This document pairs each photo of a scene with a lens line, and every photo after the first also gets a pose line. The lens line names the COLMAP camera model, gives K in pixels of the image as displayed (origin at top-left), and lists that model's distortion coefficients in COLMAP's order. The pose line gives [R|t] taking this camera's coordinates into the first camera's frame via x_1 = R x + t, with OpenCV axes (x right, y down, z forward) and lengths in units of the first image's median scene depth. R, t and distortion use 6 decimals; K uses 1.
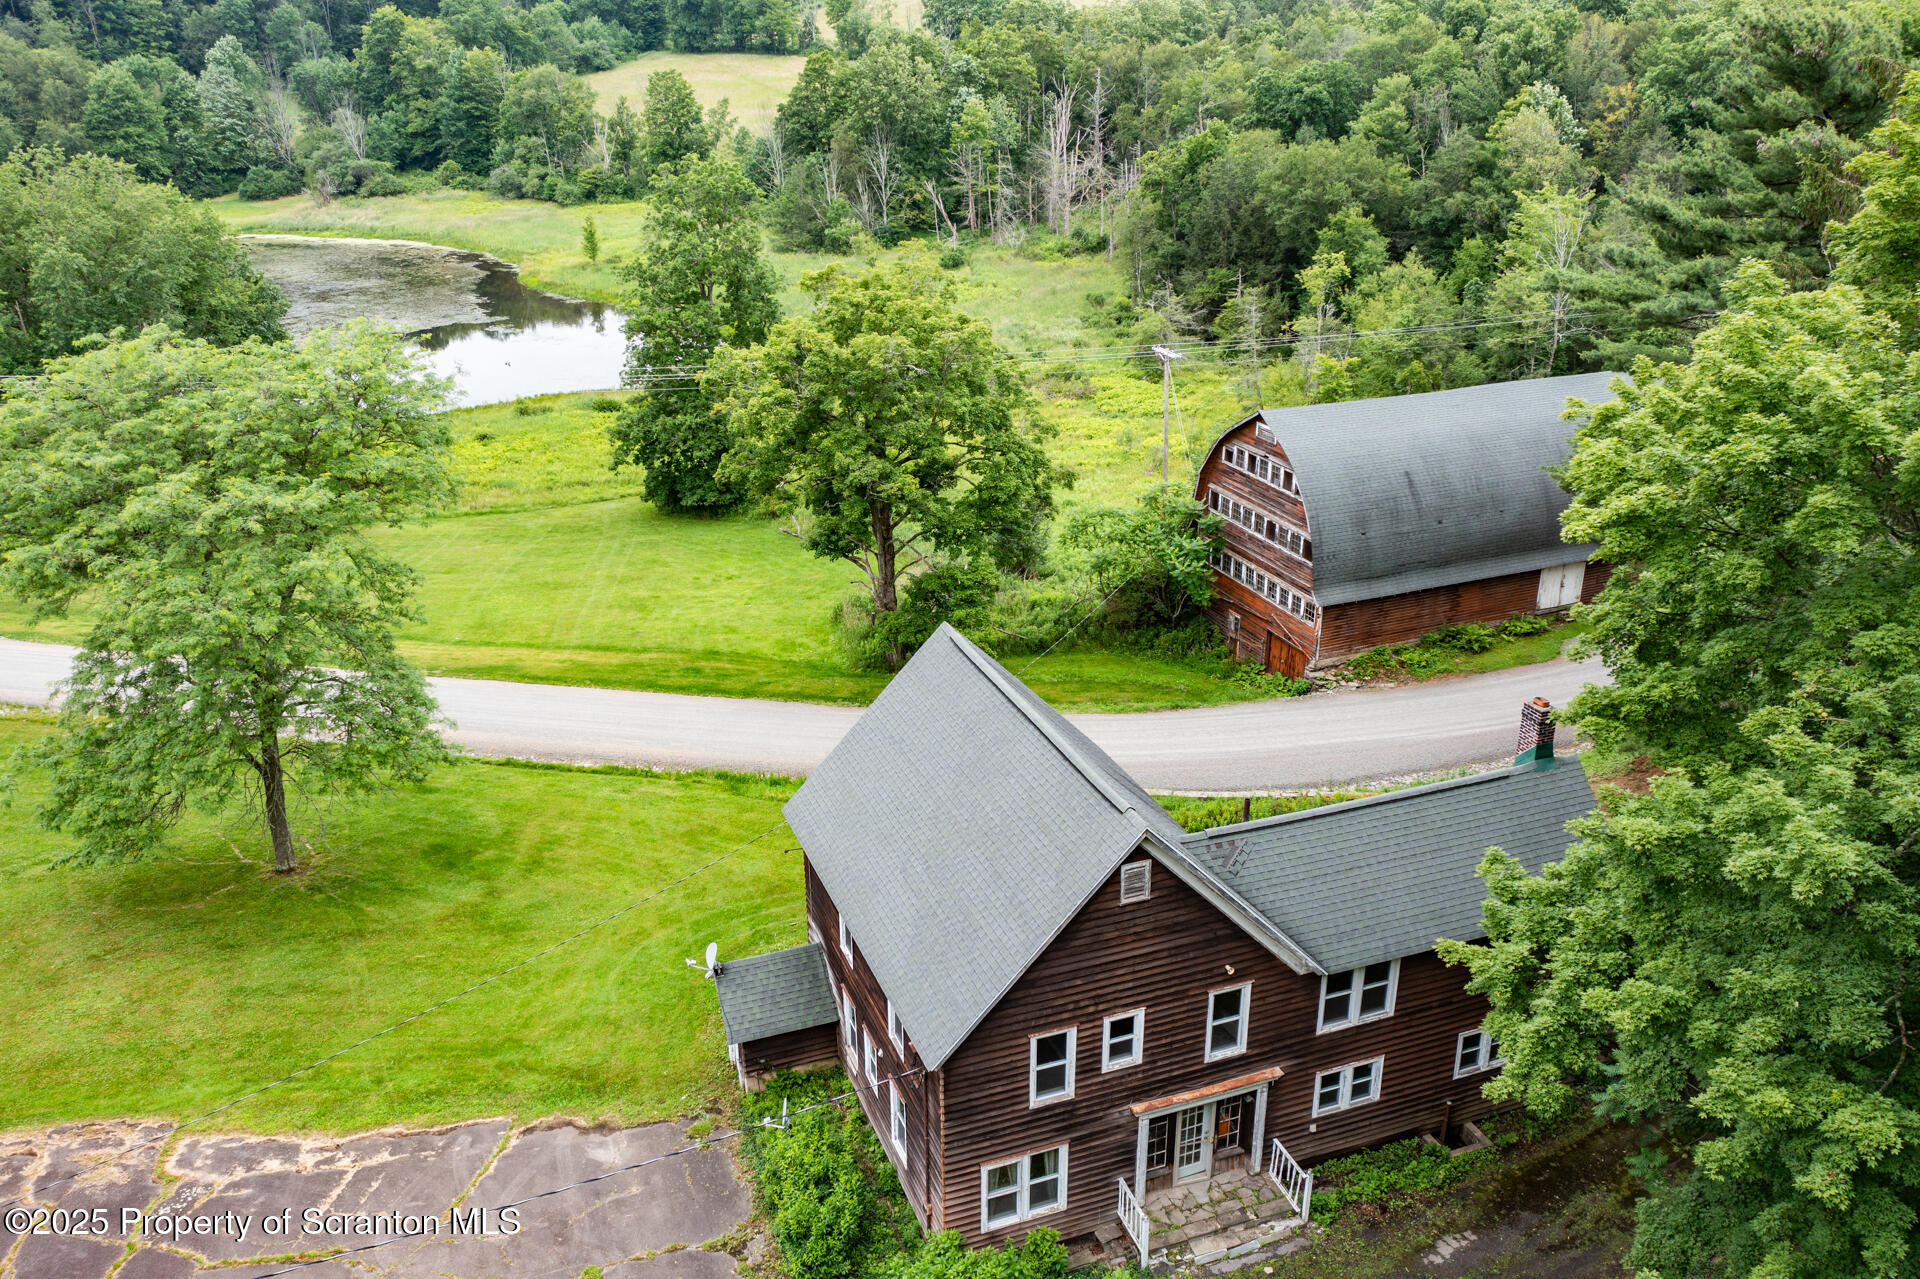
lens RADIAL K [[1533.8, 0, 959.8], [0, 1533.8, 634.1], [0, 0, 1]] dist [0.000198, 0.002390]
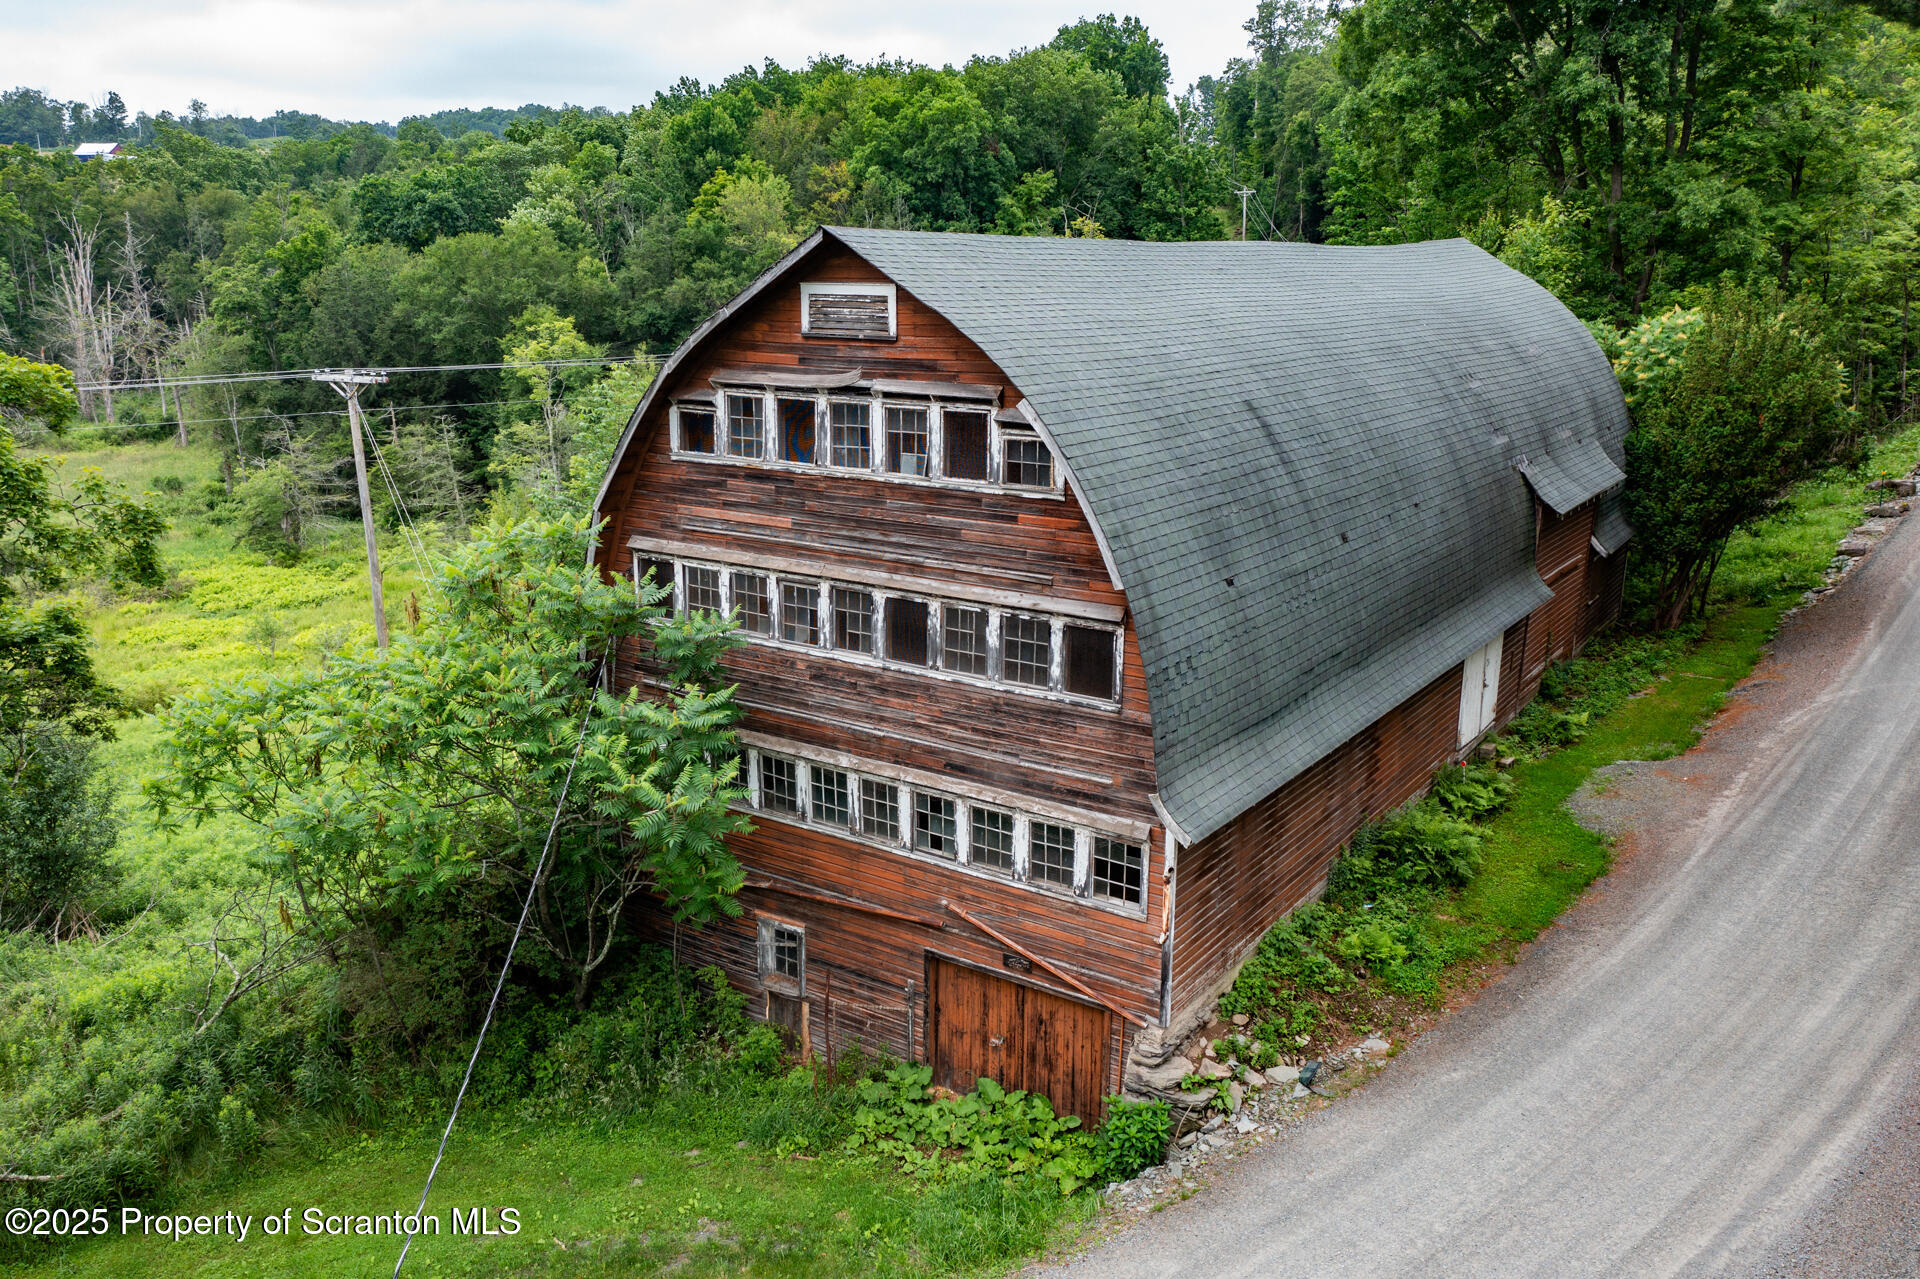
lens RADIAL K [[1533.8, 0, 959.8], [0, 1533.8, 634.1], [0, 0, 1]] dist [0.000198, 0.002390]
pose [[0.842121, -0.124085, 0.524820, 0.050930], [0.204407, 0.973998, -0.097703, -0.034109], [-0.499050, 0.189554, 0.845588, 0.724409]]
